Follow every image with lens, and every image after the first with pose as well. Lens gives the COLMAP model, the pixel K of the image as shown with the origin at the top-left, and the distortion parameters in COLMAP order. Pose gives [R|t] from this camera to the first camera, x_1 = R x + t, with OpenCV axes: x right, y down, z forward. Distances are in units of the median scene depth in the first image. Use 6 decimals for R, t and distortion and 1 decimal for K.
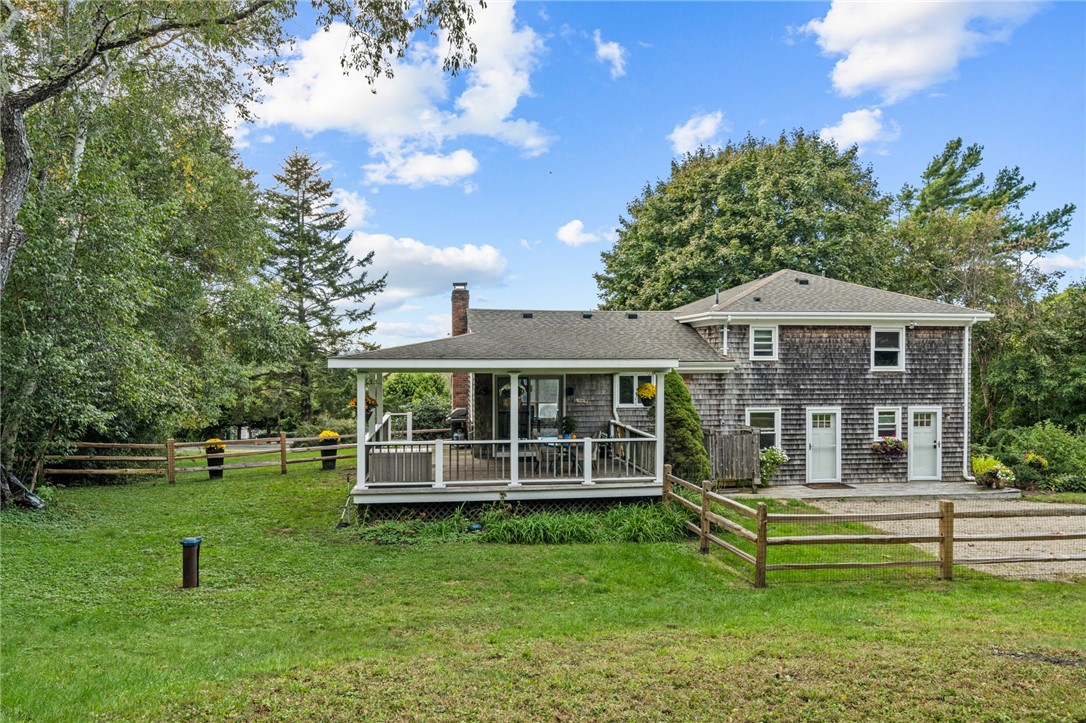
lens RADIAL K [[738.7, 0, 537.8], [0, 738.7, 362.3], [0, 0, 1]] dist [-0.000976, 0.004932]
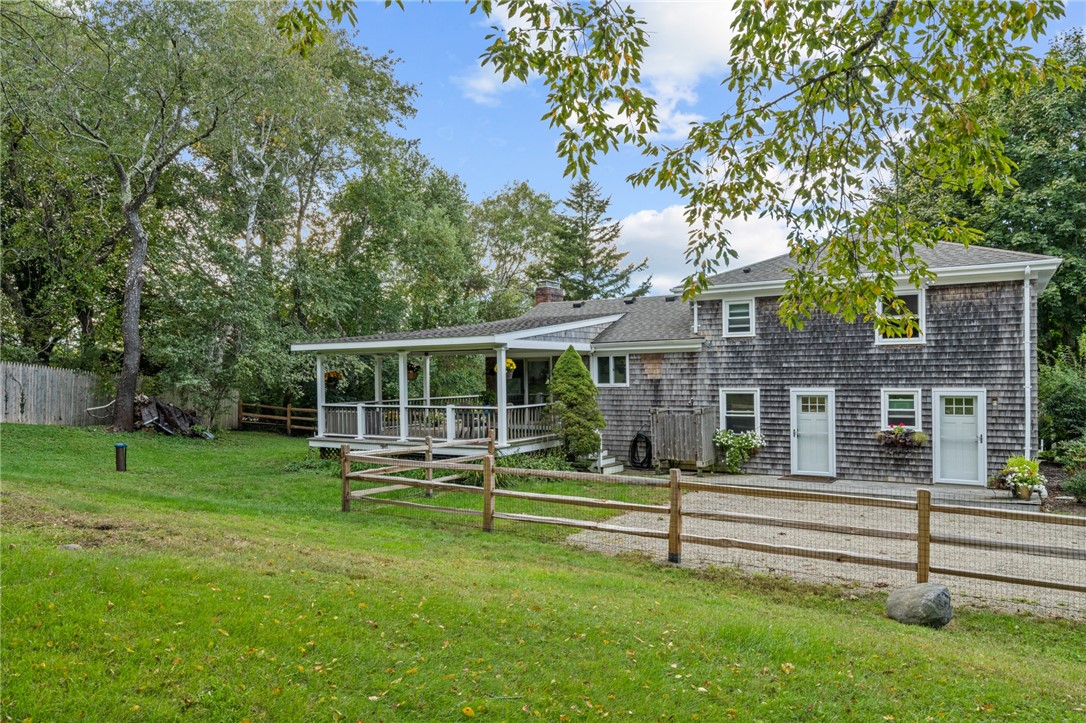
lens RADIAL K [[738.7, 0, 542.8], [0, 738.7, 371.3], [0, 0, 1]] dist [-0.000976, 0.004932]
pose [[0.769913, -0.011083, -0.638053, 0.696330], [0.012426, 0.999920, -0.002375, 0.039180], [0.638028, -0.006100, 0.769989, 0.134275]]
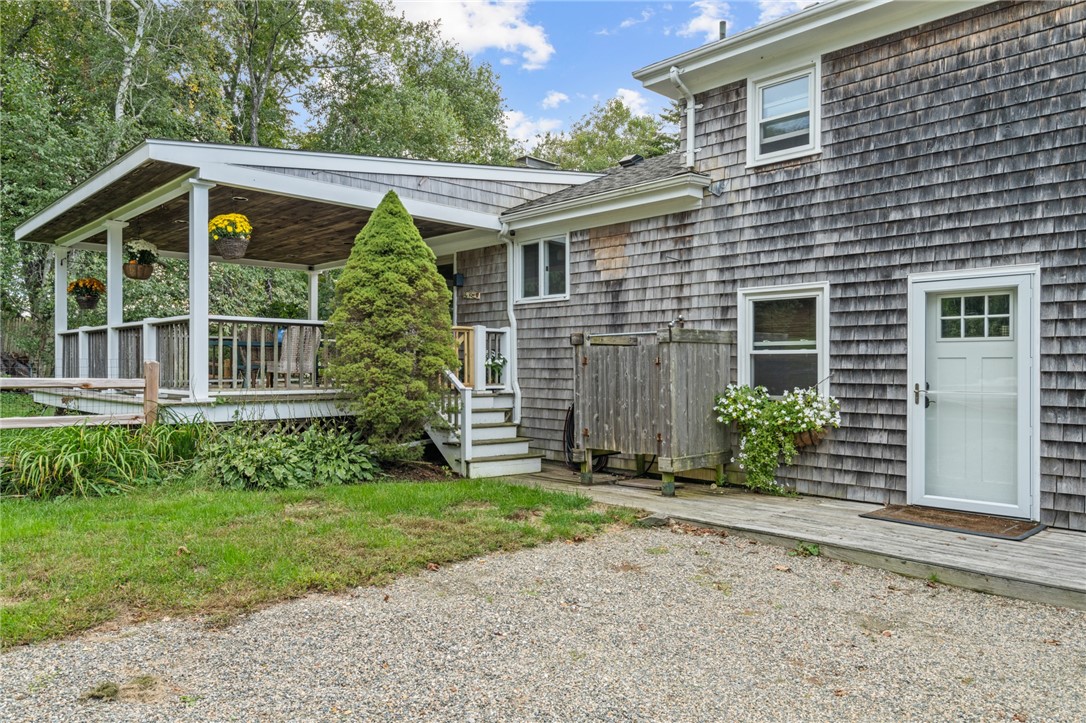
lens RADIAL K [[738.7, 0, 539.3], [0, 738.7, 361.2], [0, 0, 1]] dist [-0.000976, 0.004932]
pose [[0.590327, -0.001838, -0.807162, 0.532209], [-0.005316, 0.999967, -0.006166, 0.102363], [0.807146, 0.007931, 0.590298, 0.668252]]
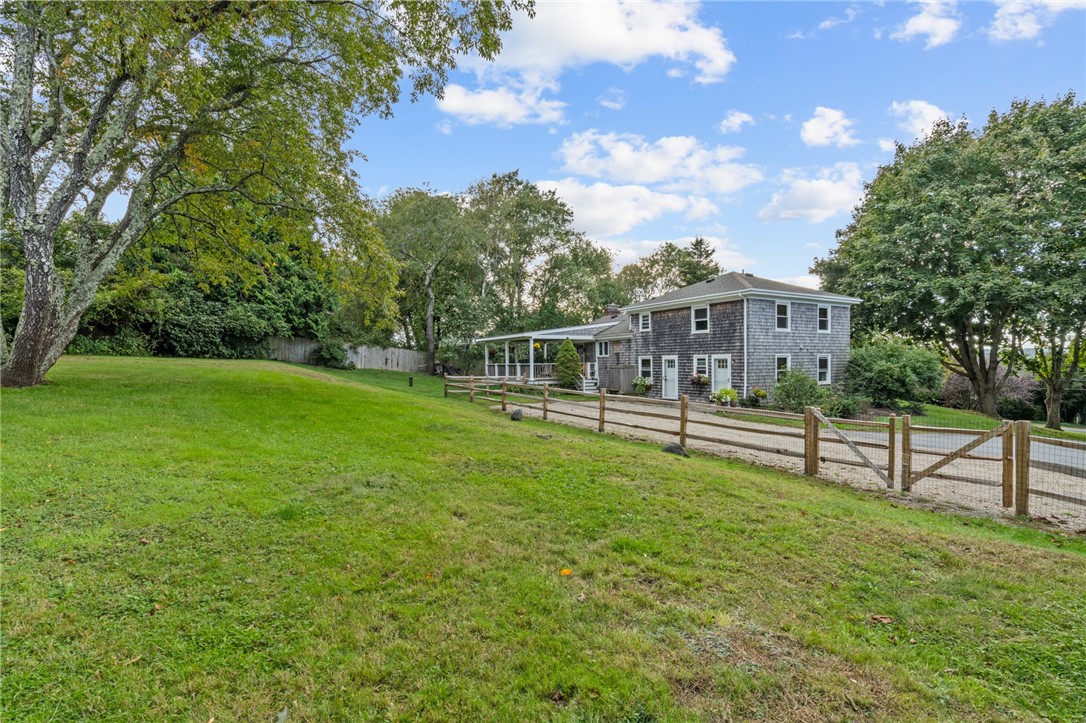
lens RADIAL K [[497.7, 0, 542.8], [0, 497.7, 361.5], [0, 0, 1]] dist [-0.004976, 0.001885]
pose [[0.374123, -0.004976, -0.927366, 1.365223], [0.007128, 0.999971, -0.002490, 0.074915], [0.927352, -0.005679, 0.374148, 0.282326]]
